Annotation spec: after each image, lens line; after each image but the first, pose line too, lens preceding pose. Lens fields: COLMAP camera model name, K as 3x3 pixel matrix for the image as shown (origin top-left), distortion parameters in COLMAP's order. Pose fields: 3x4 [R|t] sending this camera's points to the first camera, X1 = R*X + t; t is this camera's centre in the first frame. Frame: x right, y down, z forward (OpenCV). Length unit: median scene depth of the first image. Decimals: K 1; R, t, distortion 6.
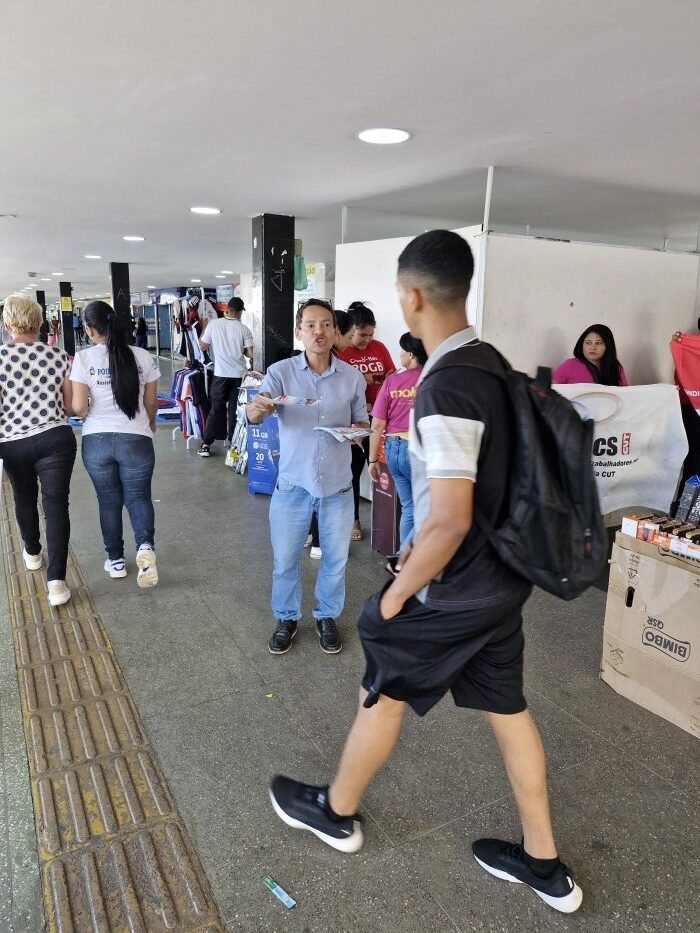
lens RADIAL K [[684.3, 0, 349.7], [0, 684.3, 512.6], [0, 0, 1]] dist [0.162180, -0.287442]
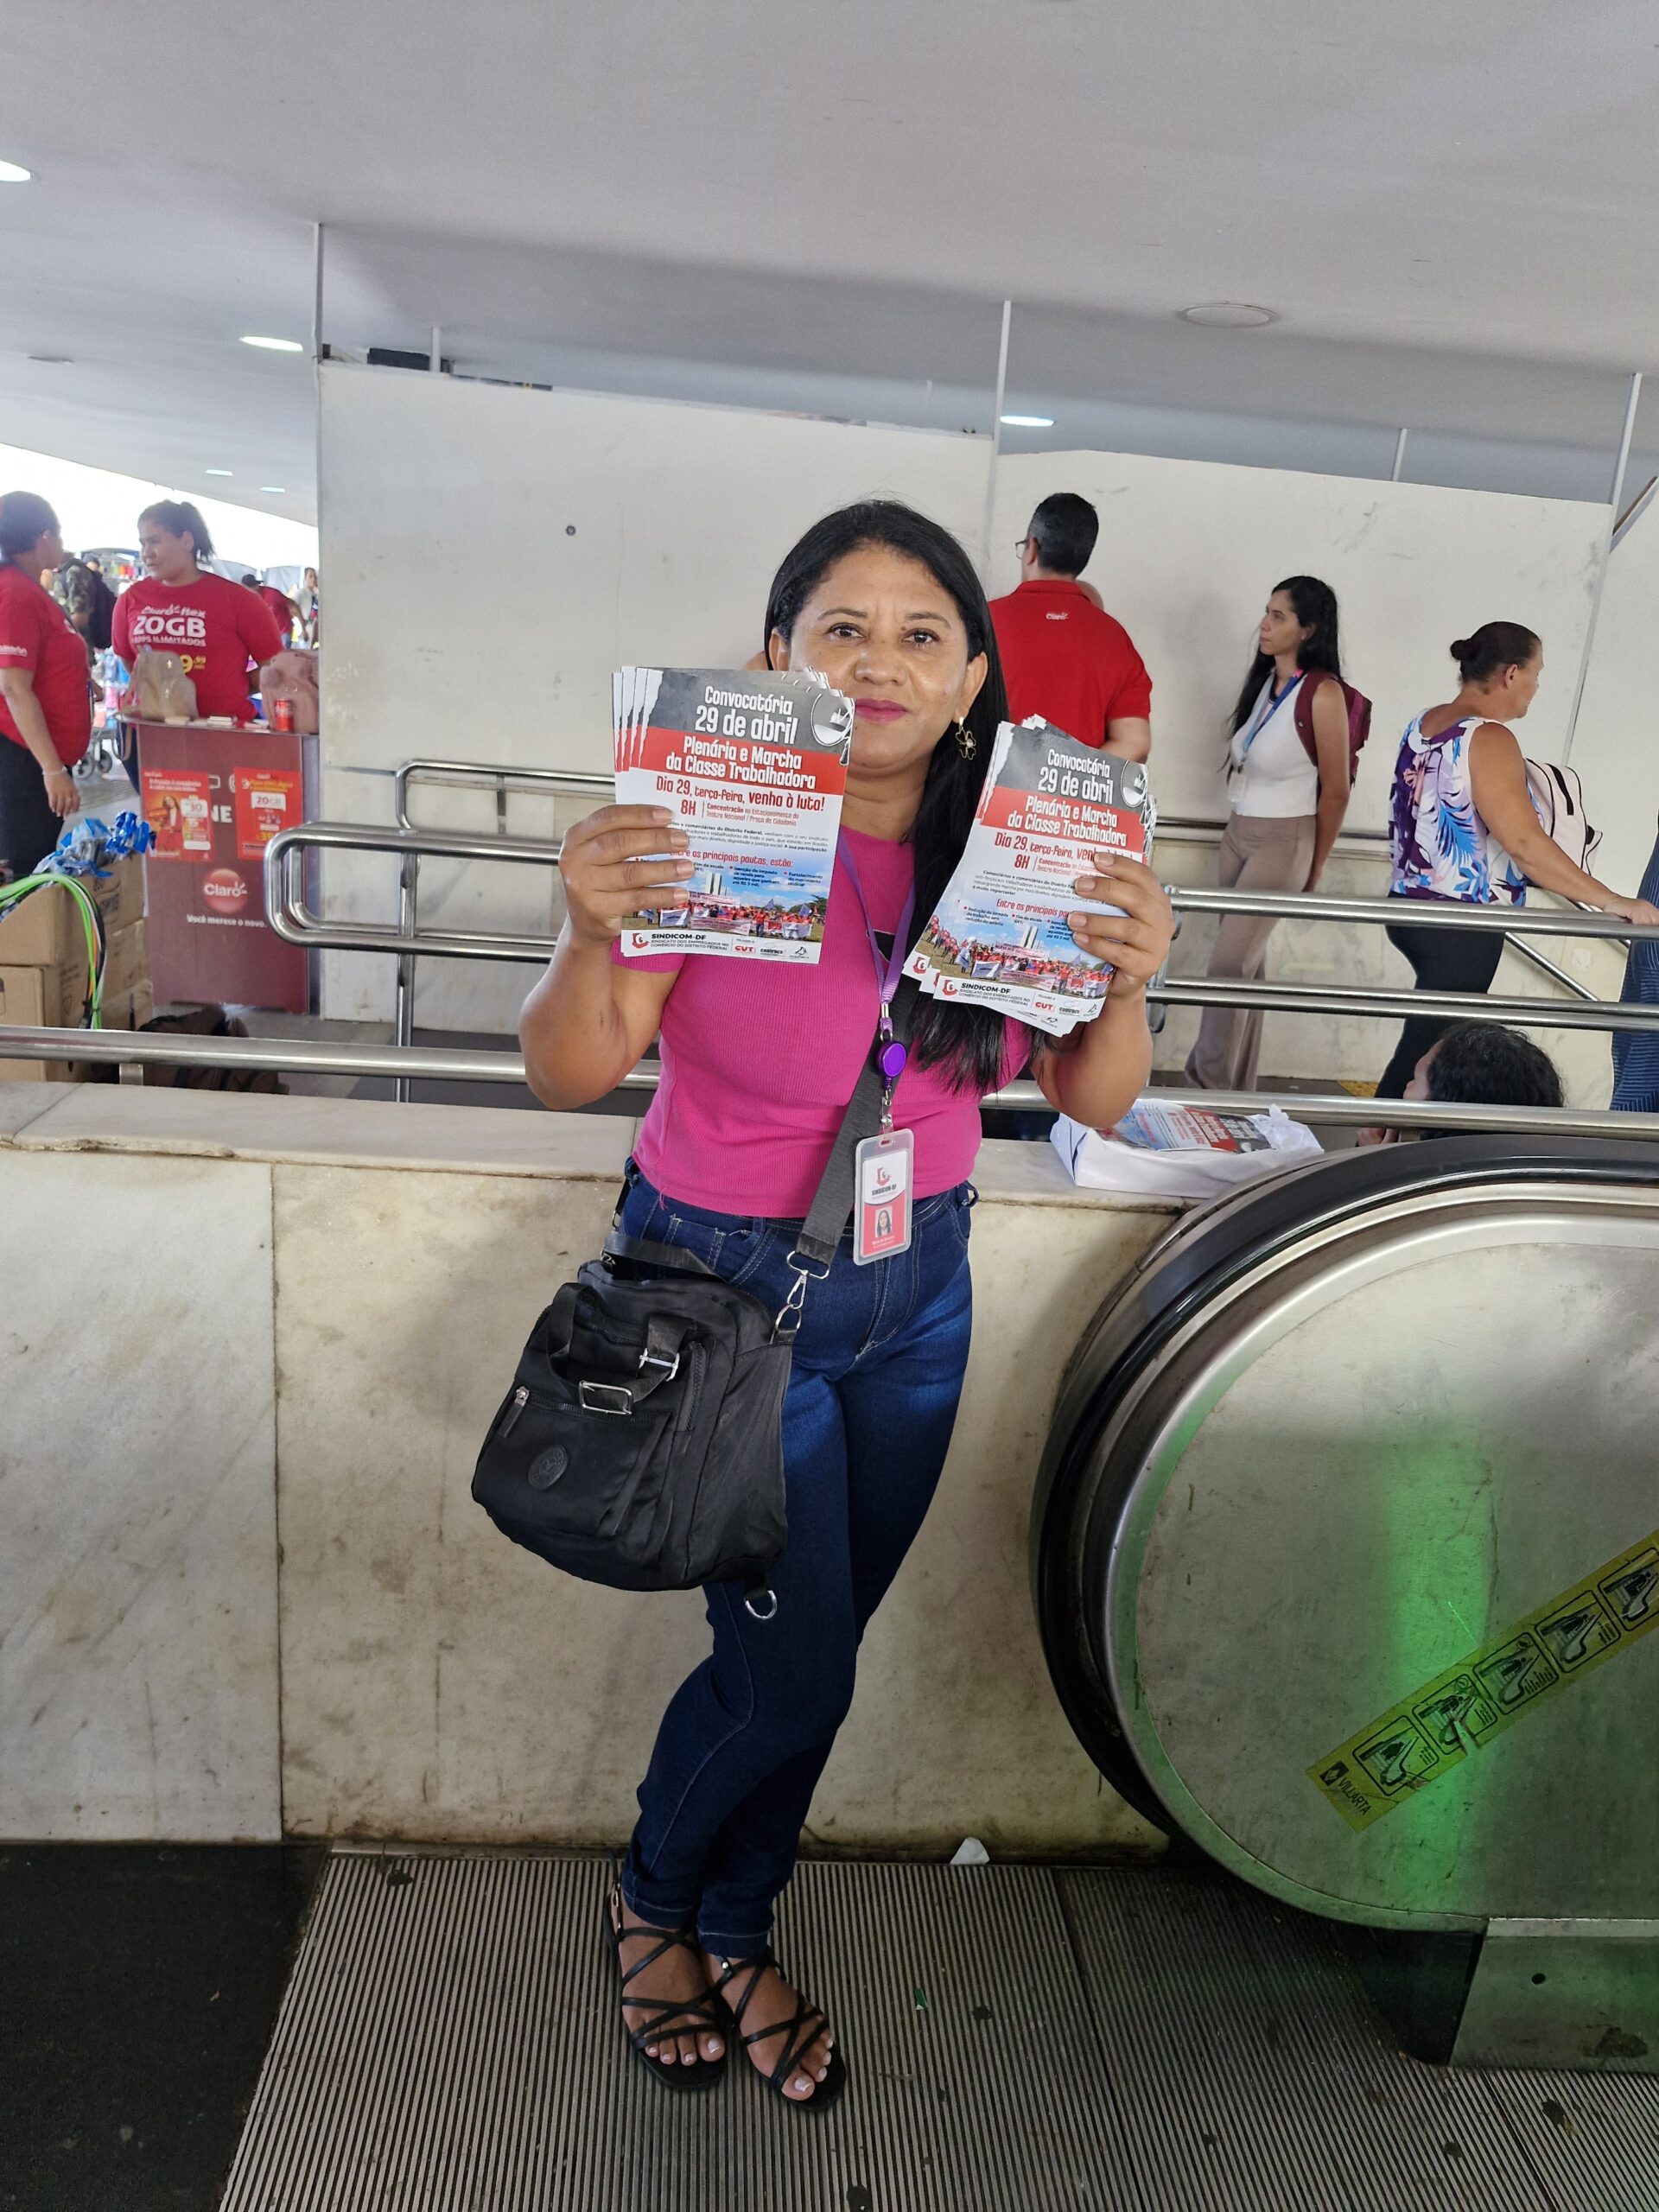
lens RADIAL K [[1682.6, 0, 831.5], [0, 1682.6, 1203.2], [0, 0, 1]] dist [0.097011, -0.107099]
pose [[0.911956, 0.186535, -0.365432, 1.521722], [-0.176281, 0.982413, 0.061555, 0.065918], [0.370488, 0.008283, 0.928800, 0.016379]]
